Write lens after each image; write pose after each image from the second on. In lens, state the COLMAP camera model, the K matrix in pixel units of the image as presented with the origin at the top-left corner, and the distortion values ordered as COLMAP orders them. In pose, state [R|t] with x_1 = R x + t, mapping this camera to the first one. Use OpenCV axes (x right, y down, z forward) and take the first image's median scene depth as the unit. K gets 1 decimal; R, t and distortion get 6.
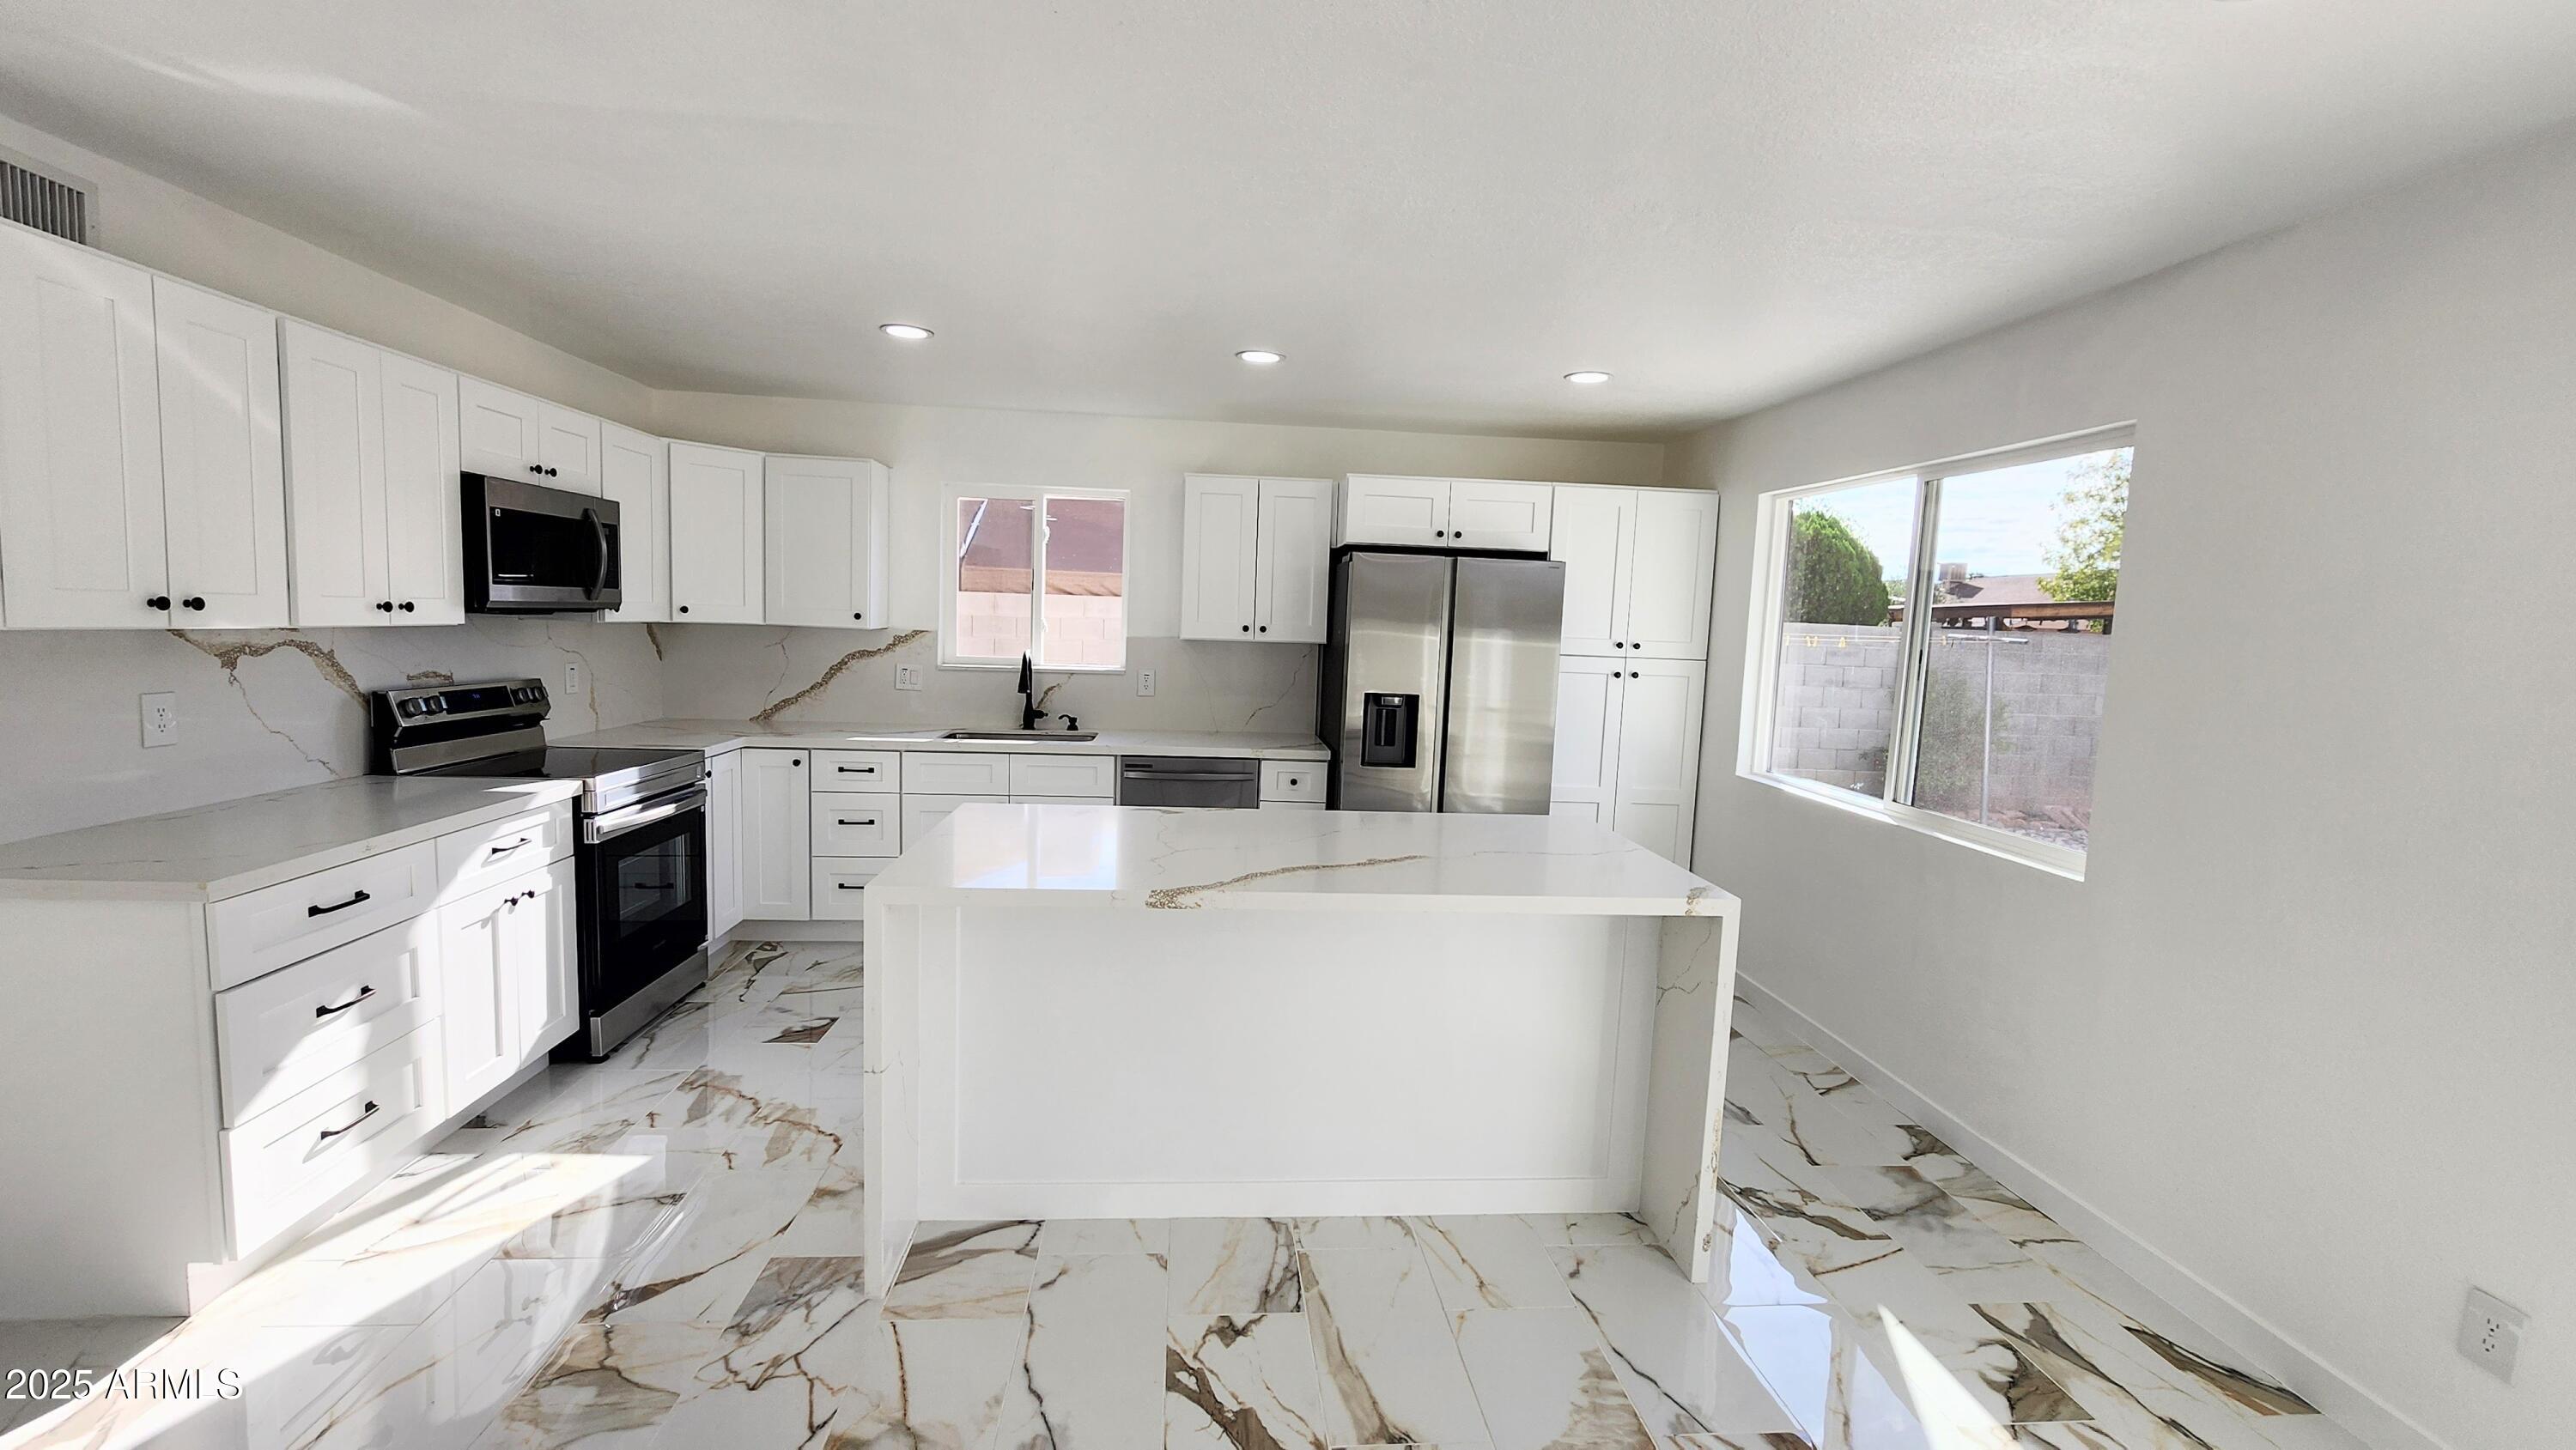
lens RADIAL K [[1060.1, 0, 1285.9], [0, 1060.1, 718.3], [0, 0, 1]] dist [-0.000347, -0.000068]
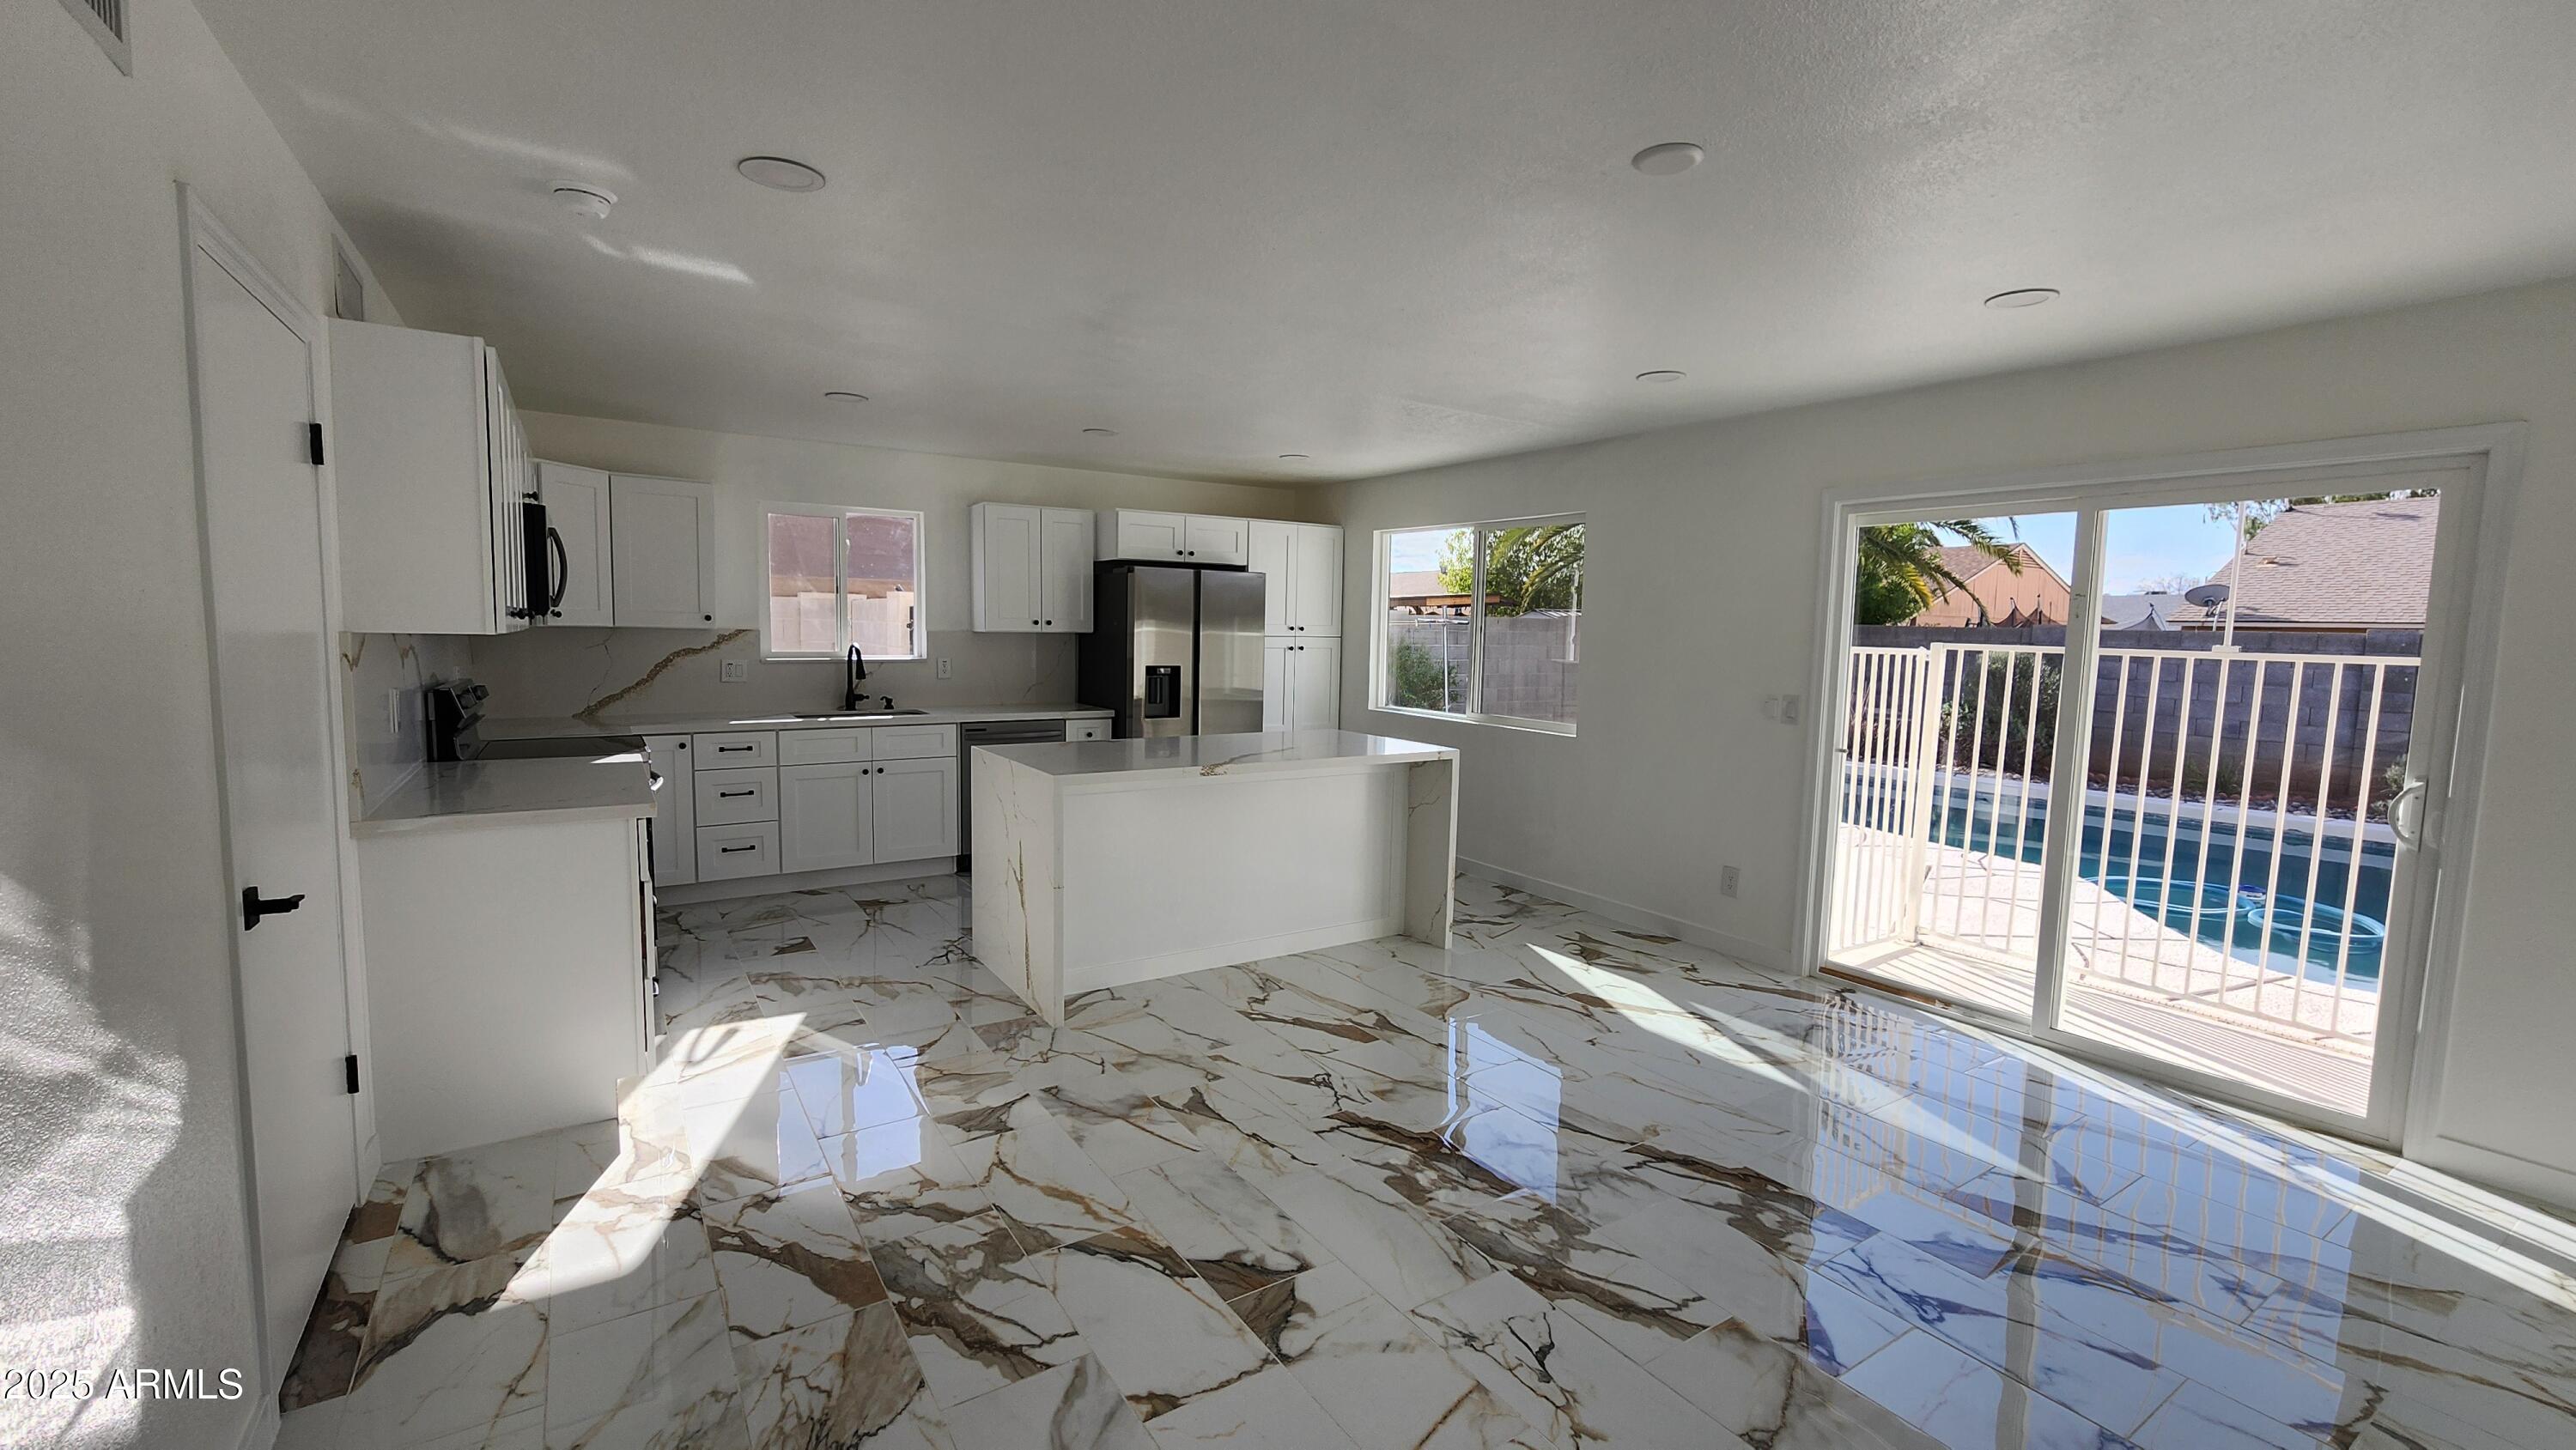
lens RADIAL K [[1053.2, 0, 1288.0], [0, 1053.2, 725.0], [0, 0, 1]] dist [-0.000122, -0.000225]
pose [[0.879293, -0.065082, 0.471813, -0.417717], [0.059440, 0.997870, 0.026872, 0.027382], [-0.472557, 0.004416, 0.881289, -0.316324]]
